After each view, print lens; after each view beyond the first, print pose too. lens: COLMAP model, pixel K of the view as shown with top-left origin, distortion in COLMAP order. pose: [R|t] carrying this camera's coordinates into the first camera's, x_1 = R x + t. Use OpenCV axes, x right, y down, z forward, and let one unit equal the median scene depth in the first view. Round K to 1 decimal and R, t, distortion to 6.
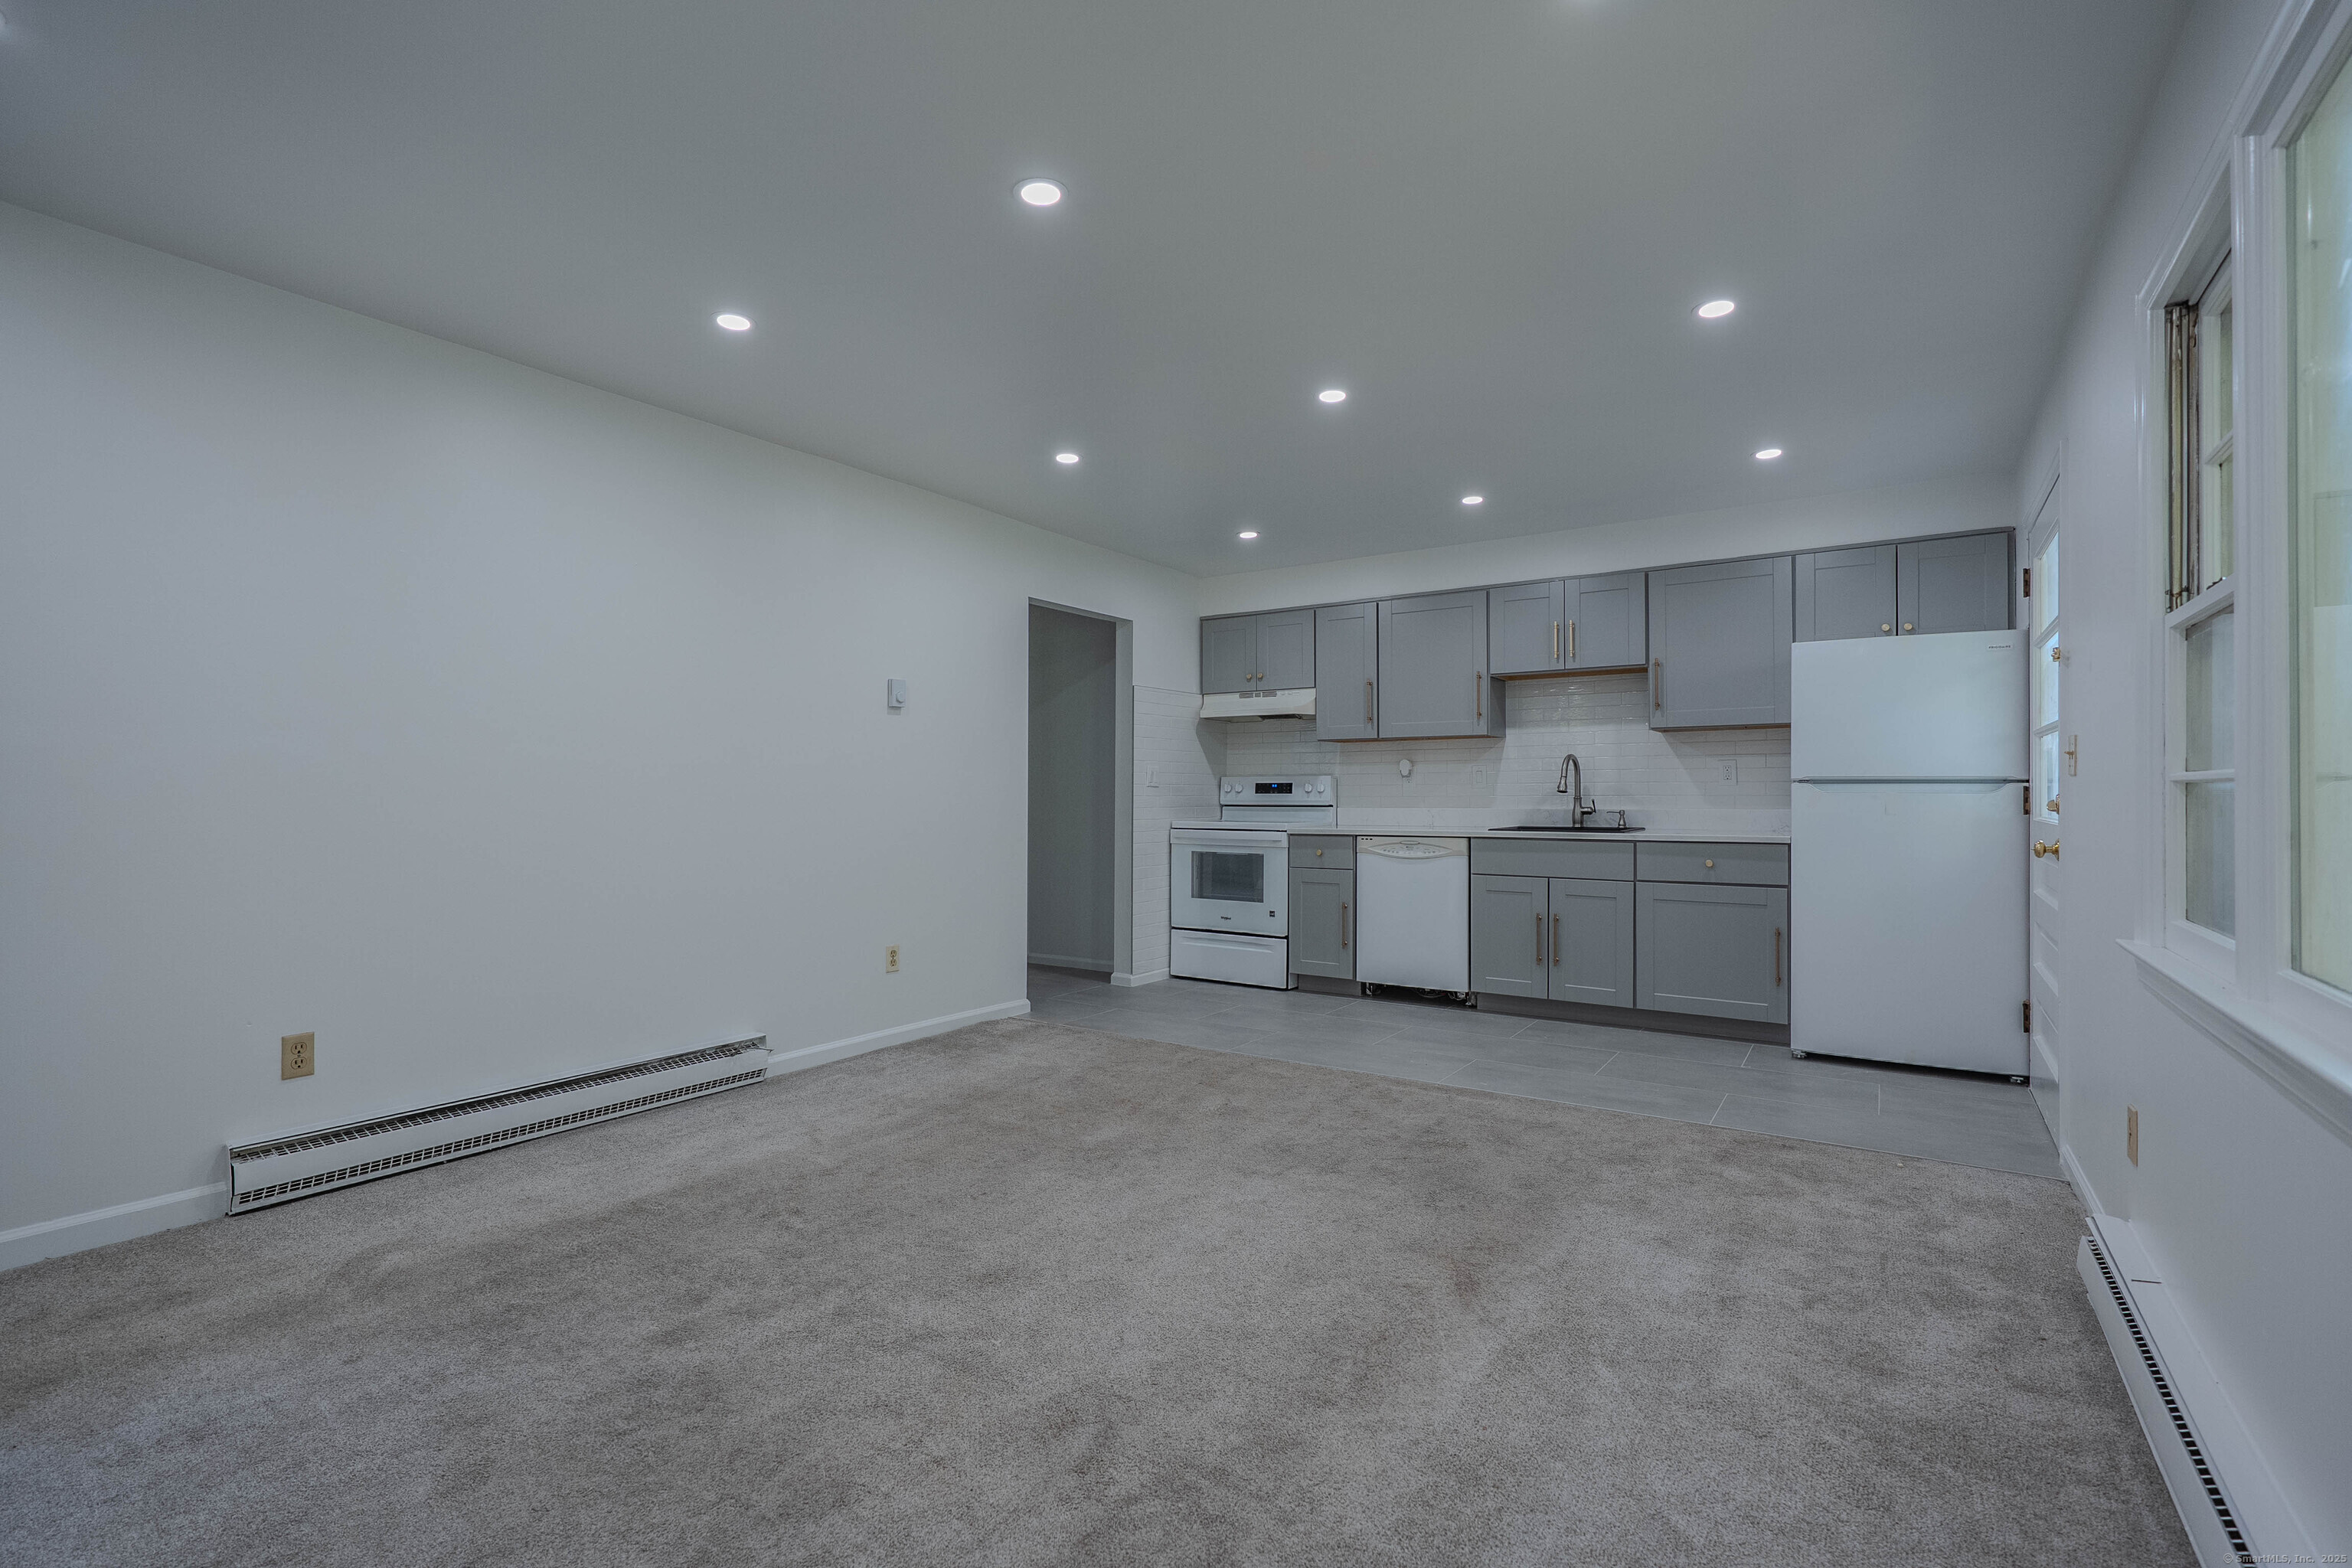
lens RADIAL K [[1073.7, 0, 1182.6], [0, 1073.7, 788.2], [0, 0, 1]] dist [-0.002314, 0.002262]
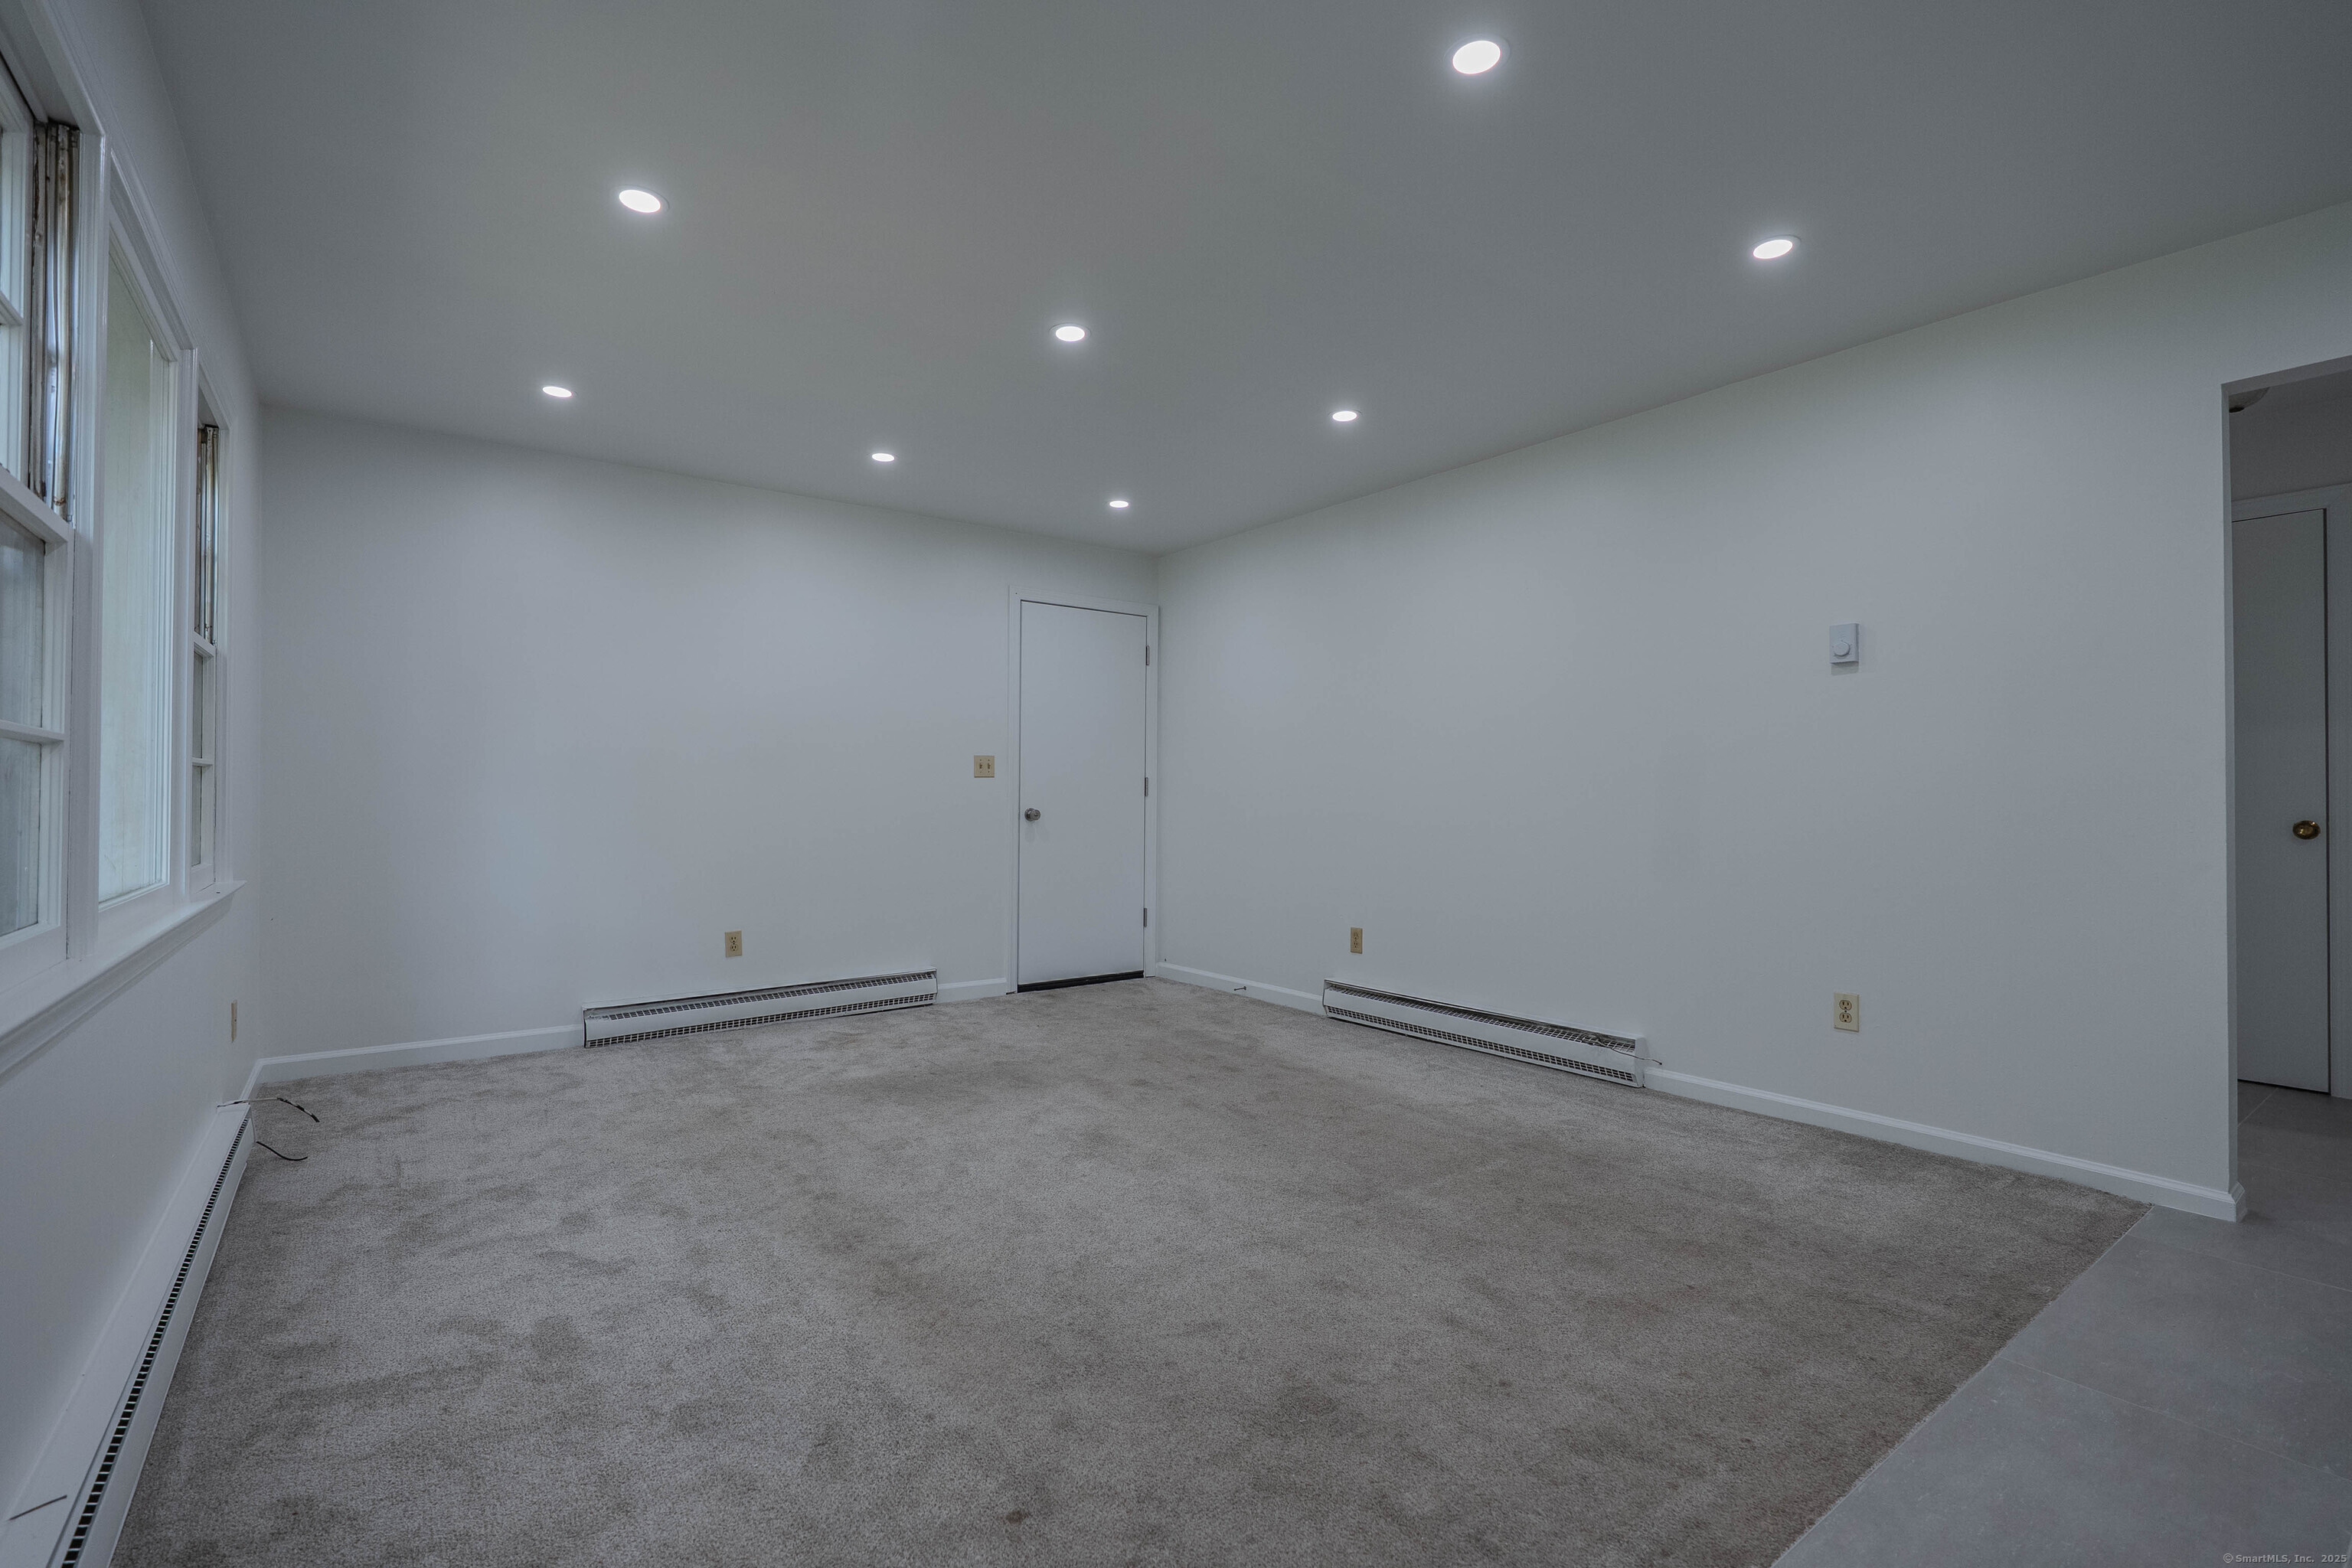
lens RADIAL K [[1073.7, 0, 1173.6], [0, 1073.7, 792.9], [0, 0, 1]] dist [-0.002314, 0.002262]
pose [[-0.334915, -0.007504, -0.942219, 0.720974], [0.002777, 0.999956, -0.008951, 0.021212], [0.942244, -0.005614, -0.334879, 1.045517]]
